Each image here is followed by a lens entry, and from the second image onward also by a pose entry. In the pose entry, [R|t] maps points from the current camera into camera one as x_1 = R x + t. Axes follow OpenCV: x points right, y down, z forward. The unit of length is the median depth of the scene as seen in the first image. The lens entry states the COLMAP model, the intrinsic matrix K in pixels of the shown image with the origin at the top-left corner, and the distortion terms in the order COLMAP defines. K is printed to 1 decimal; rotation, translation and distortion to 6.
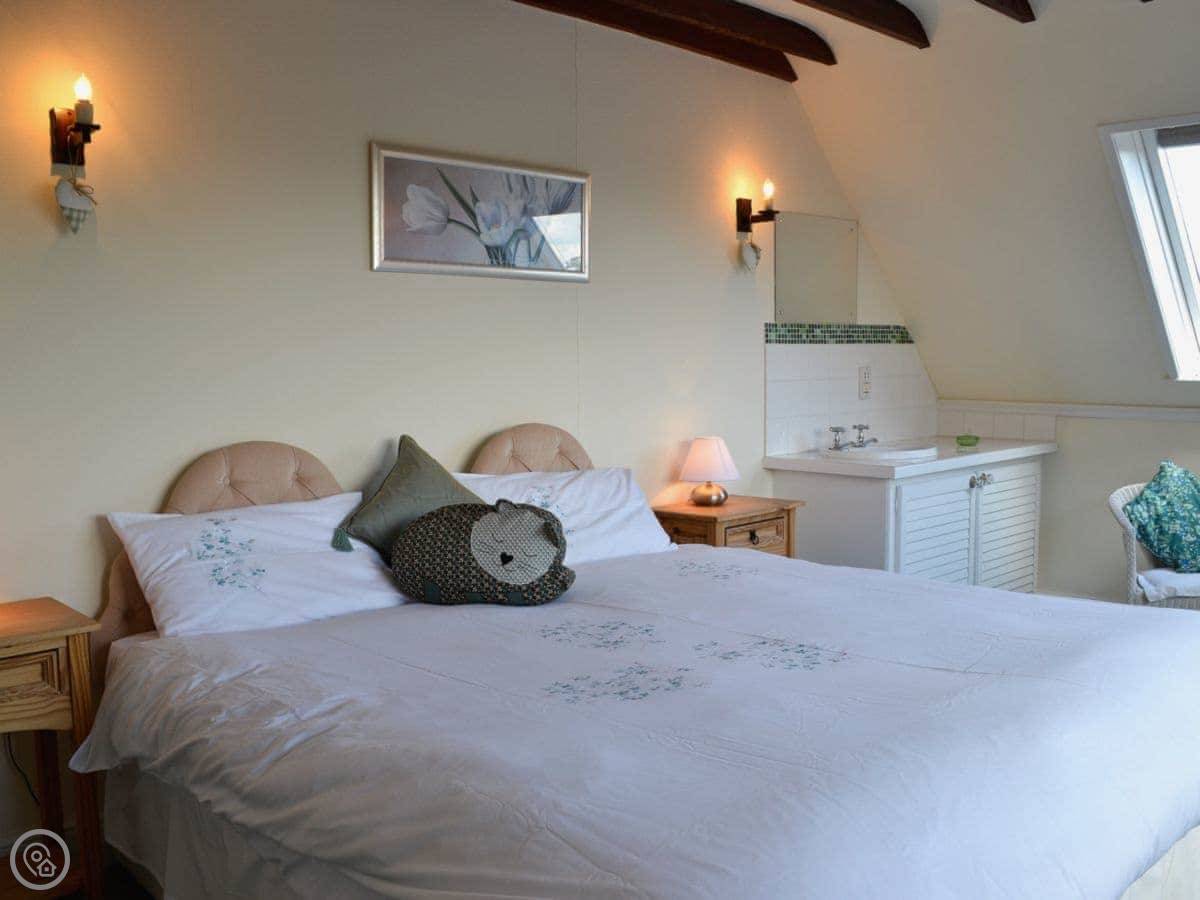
lens RADIAL K [[992.0, 0, 599.0], [0, 992.0, 448.6], [0, 0, 1]] dist [-0.057111, -0.004767]
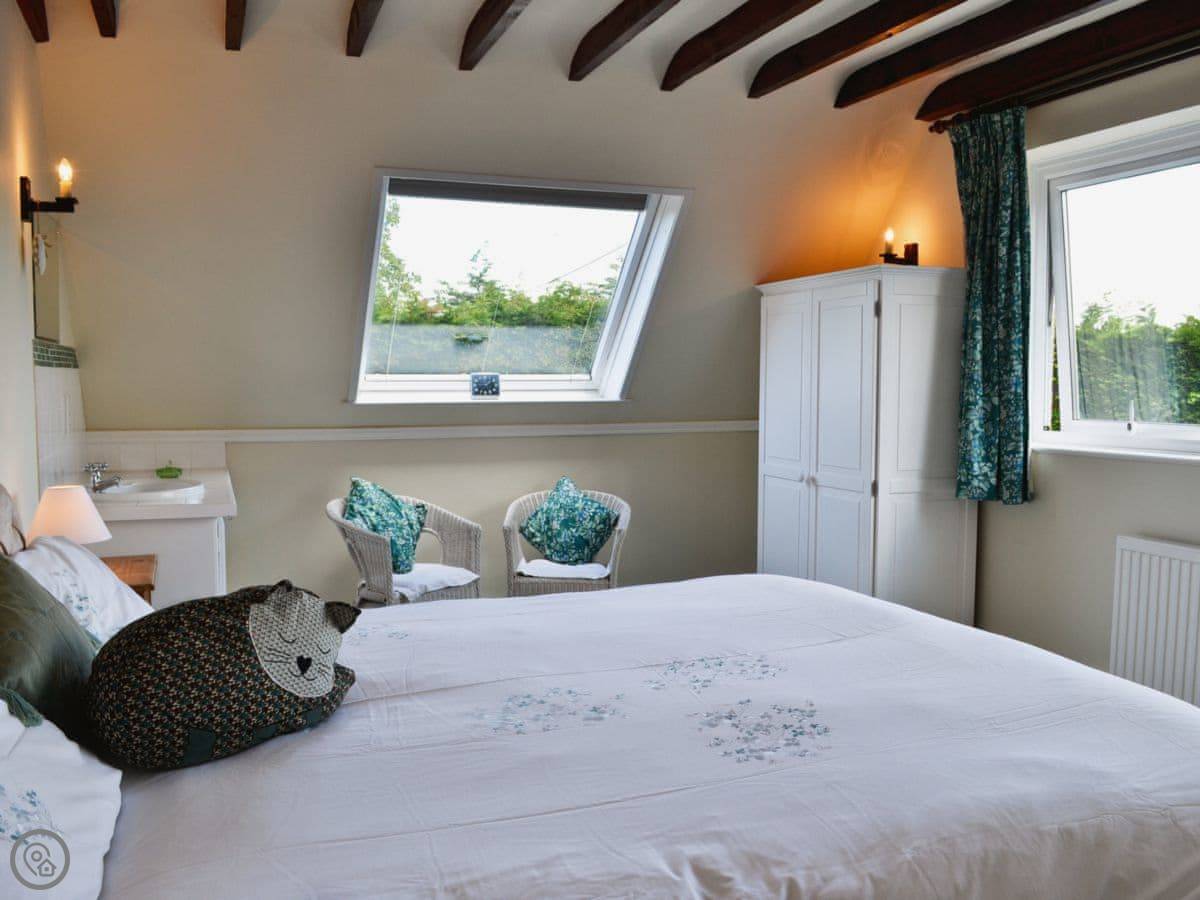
lens RADIAL K [[992.0, 0, 599.4], [0, 992.0, 451.6], [0, 0, 1]] dist [-0.057111, -0.004767]
pose [[0.481879, -0.055153, 0.874500, -0.587227], [0.078892, 0.996695, 0.019388, -0.034725], [-0.872679, 0.059648, 0.484637, 0.470724]]
